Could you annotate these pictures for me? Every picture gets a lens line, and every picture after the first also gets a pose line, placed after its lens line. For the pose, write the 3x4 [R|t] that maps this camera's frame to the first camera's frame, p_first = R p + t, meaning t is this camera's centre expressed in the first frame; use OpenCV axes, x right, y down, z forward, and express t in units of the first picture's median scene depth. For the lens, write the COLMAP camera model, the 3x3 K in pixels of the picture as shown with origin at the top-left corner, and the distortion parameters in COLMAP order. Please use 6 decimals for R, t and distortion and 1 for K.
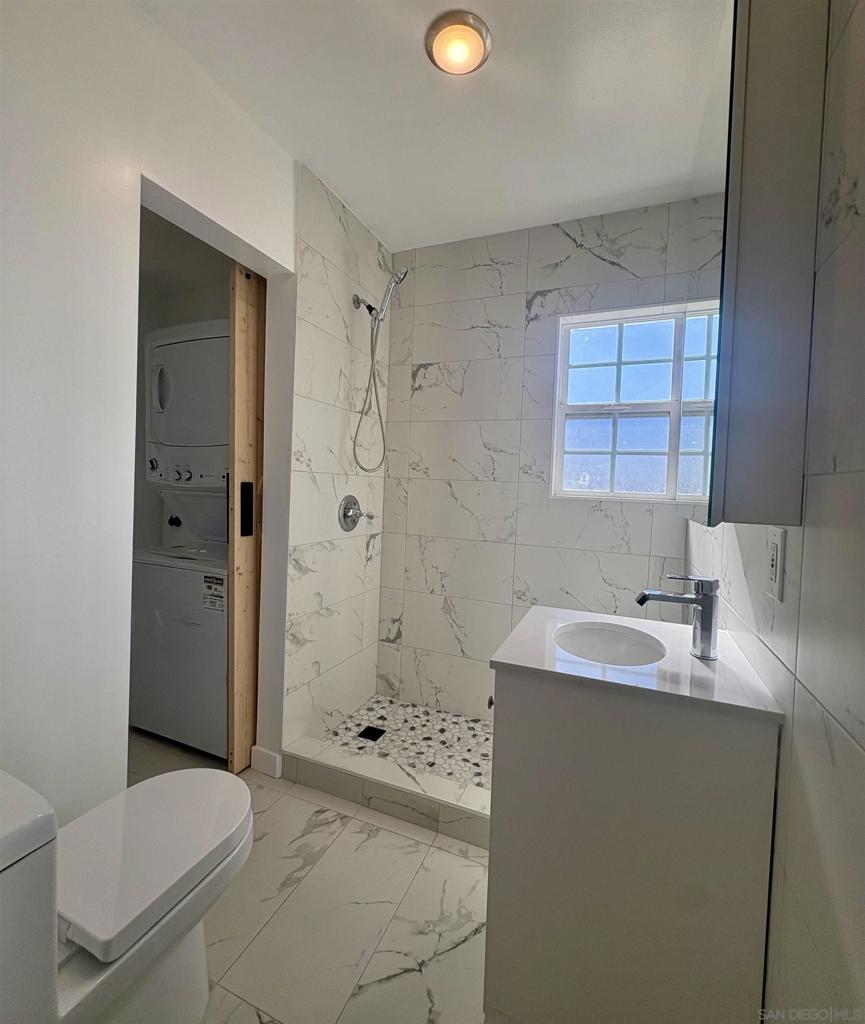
lens RADIAL K [[461.7, 0, 432.5], [0, 461.7, 501.8], [0, 0, 1]] dist [-0.003480, 0.000409]
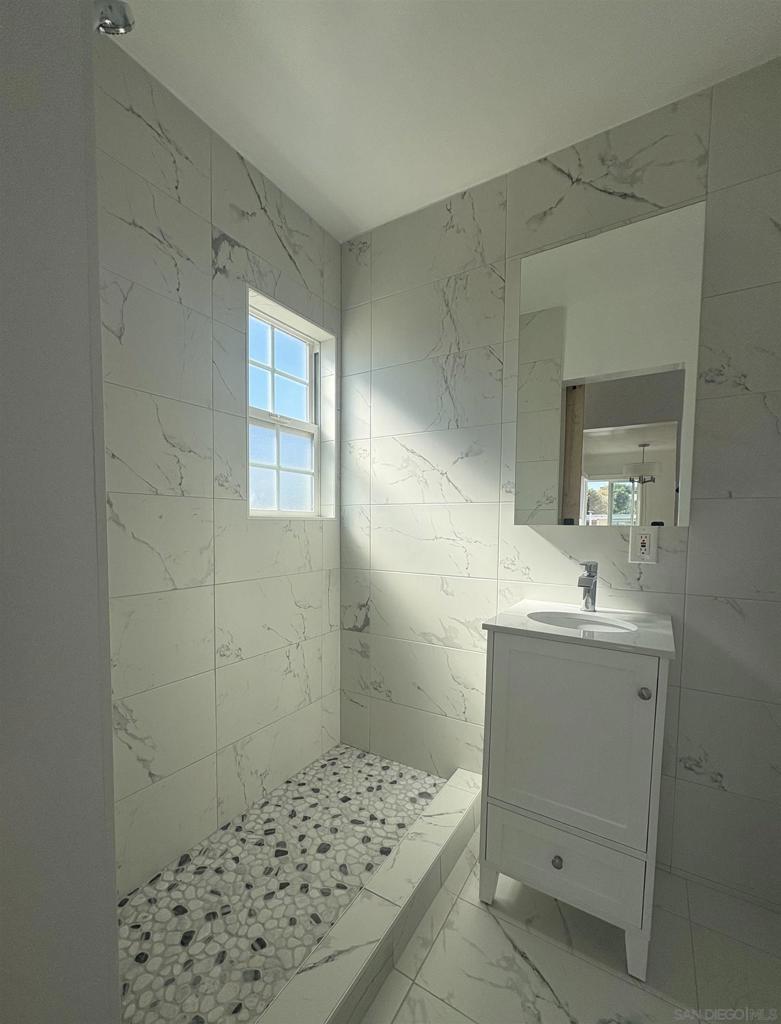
lens RADIAL K [[441.9, 0, 368.2], [0, 441.9, 552.0], [0, 0, 1]] dist [0.000339, -0.000175]
pose [[0.179880, -0.103164, 0.978264, -0.463910], [0.033032, 0.994558, 0.098808, -0.020346], [-0.983134, 0.014540, 0.182309, 0.661381]]
